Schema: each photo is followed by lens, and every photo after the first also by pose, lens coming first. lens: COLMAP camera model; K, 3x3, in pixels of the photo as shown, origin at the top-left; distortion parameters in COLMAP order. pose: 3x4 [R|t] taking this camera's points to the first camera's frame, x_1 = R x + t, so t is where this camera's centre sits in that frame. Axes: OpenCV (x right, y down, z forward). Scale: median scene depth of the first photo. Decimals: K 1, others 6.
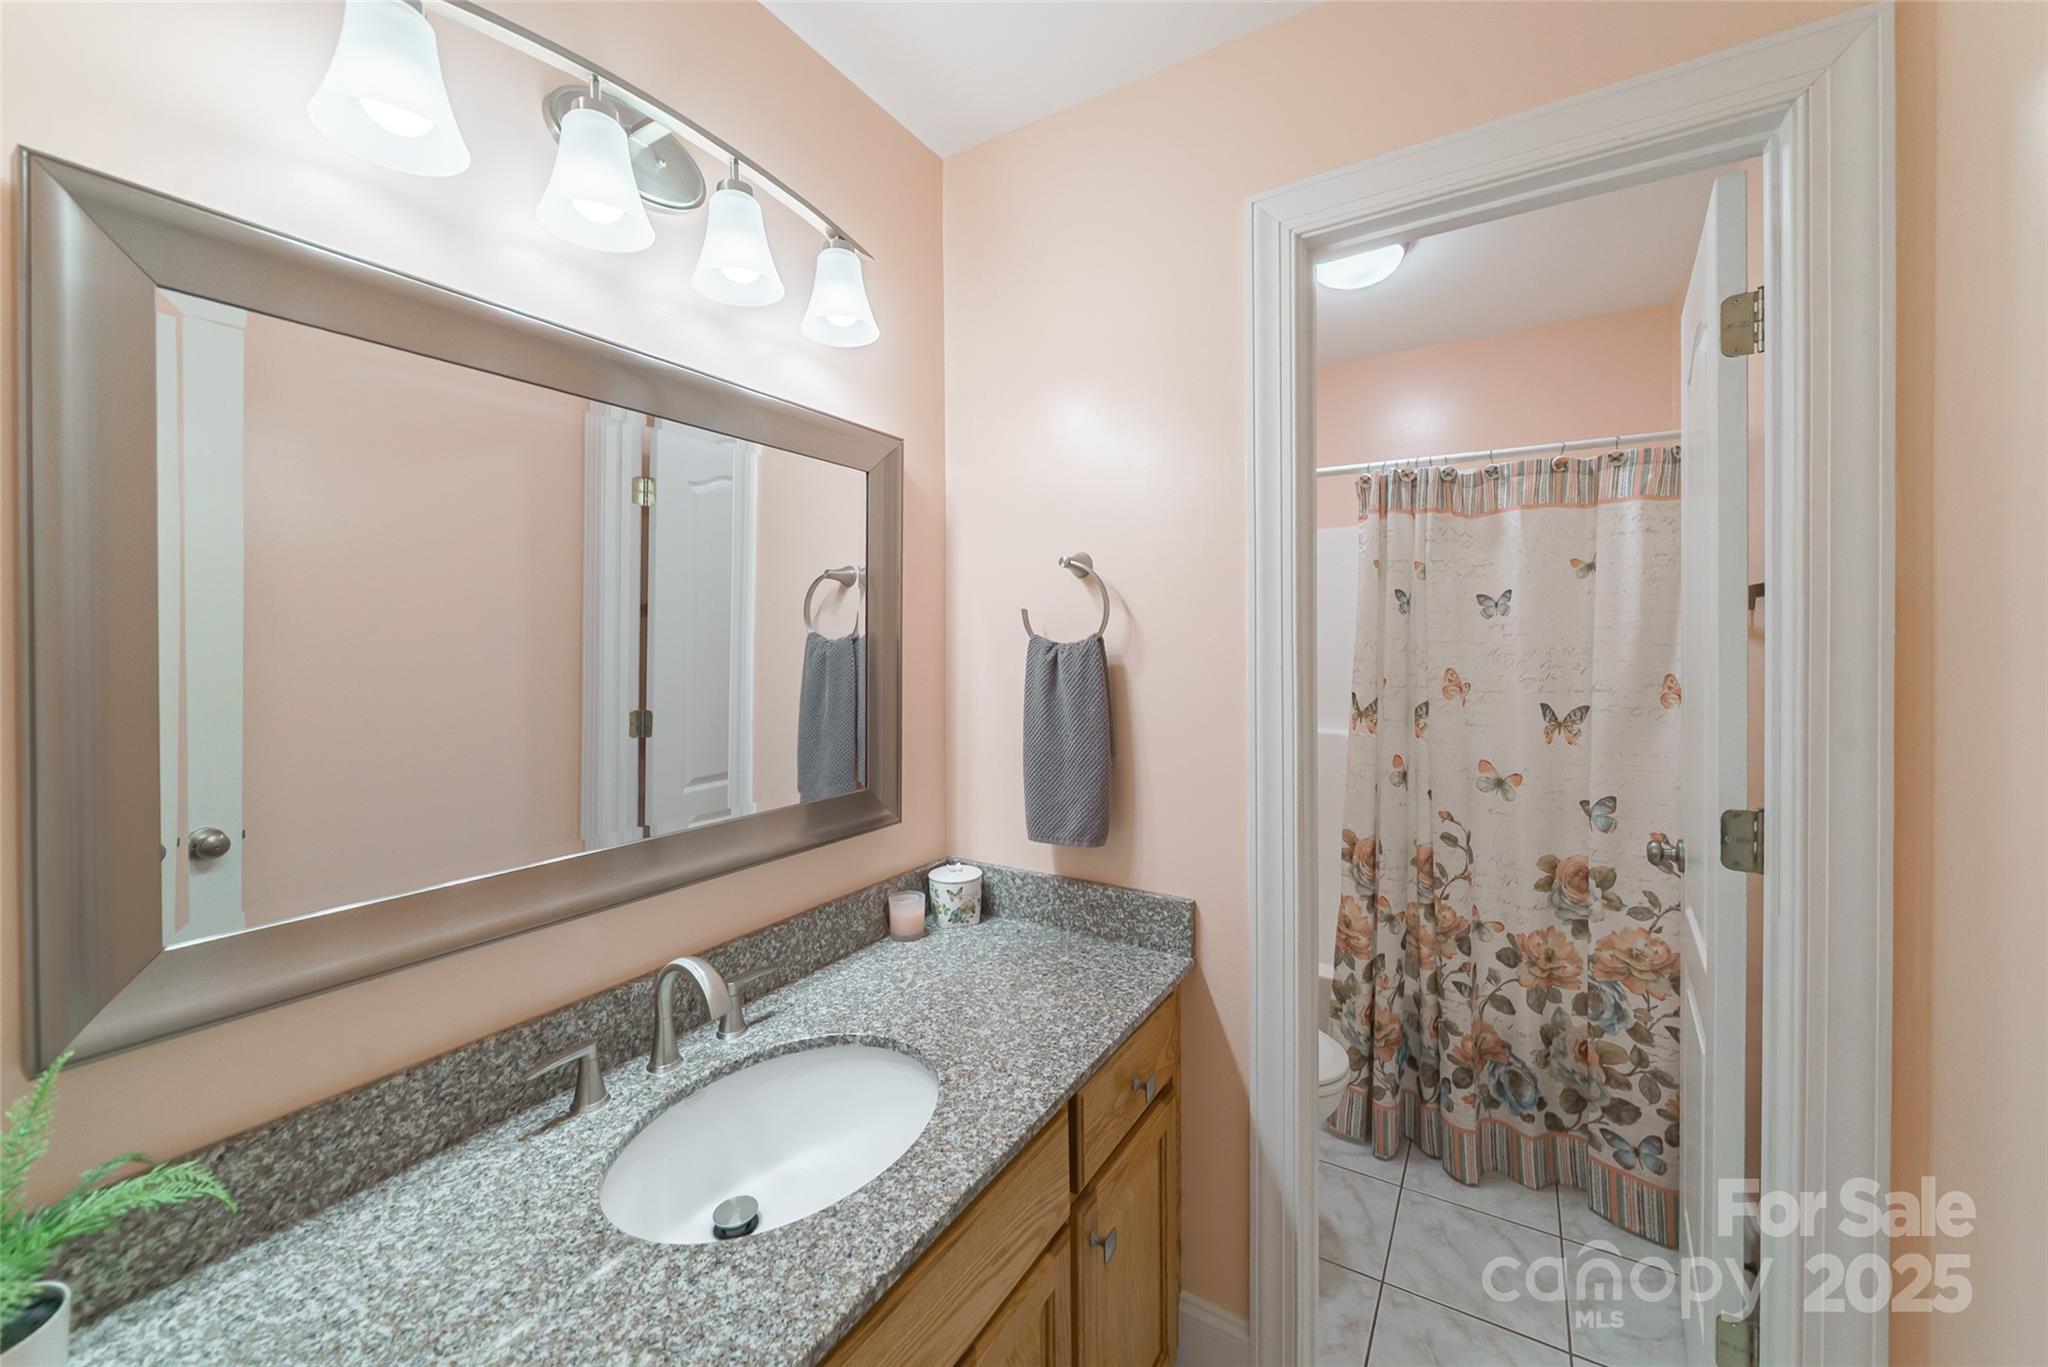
lens RADIAL K [[762.2, 0, 1025.7], [0, 762.2, 666.6], [0, 0, 1]] dist [-0.003718, 0.000467]
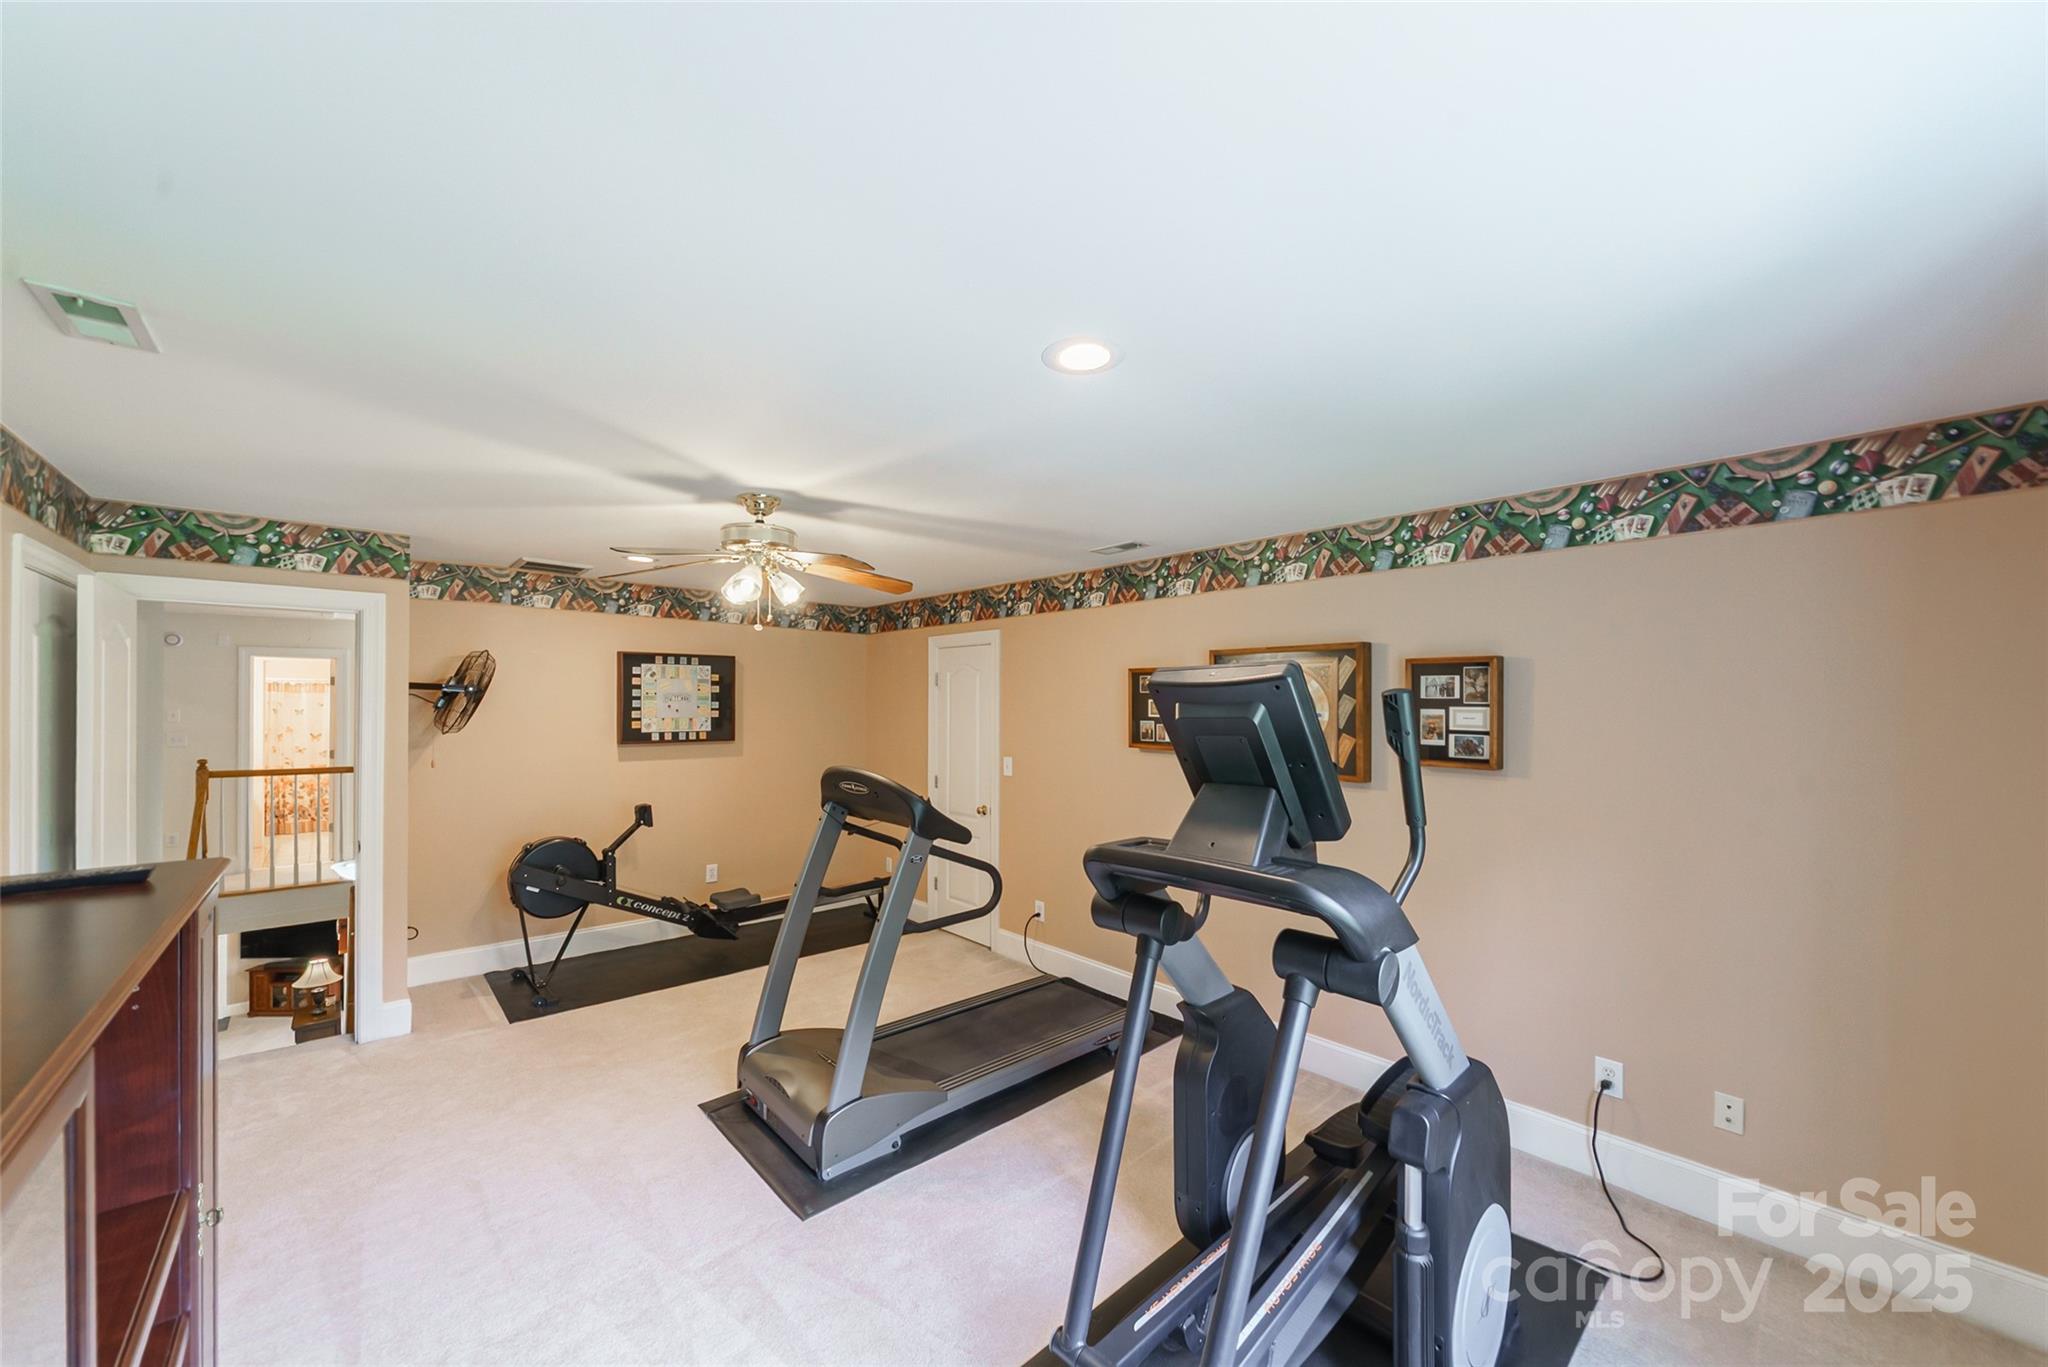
lens RADIAL K [[762.2, 0, 1020.6], [0, 762.2, 696.0], [0, 0, 1]] dist [-0.003718, 0.000467]
pose [[0.285745, 0.011939, 0.958231, -2.658799], [0.004044, 0.999898, -0.013664, -0.104570], [-0.958297, 0.007780, 0.285668, -4.696857]]
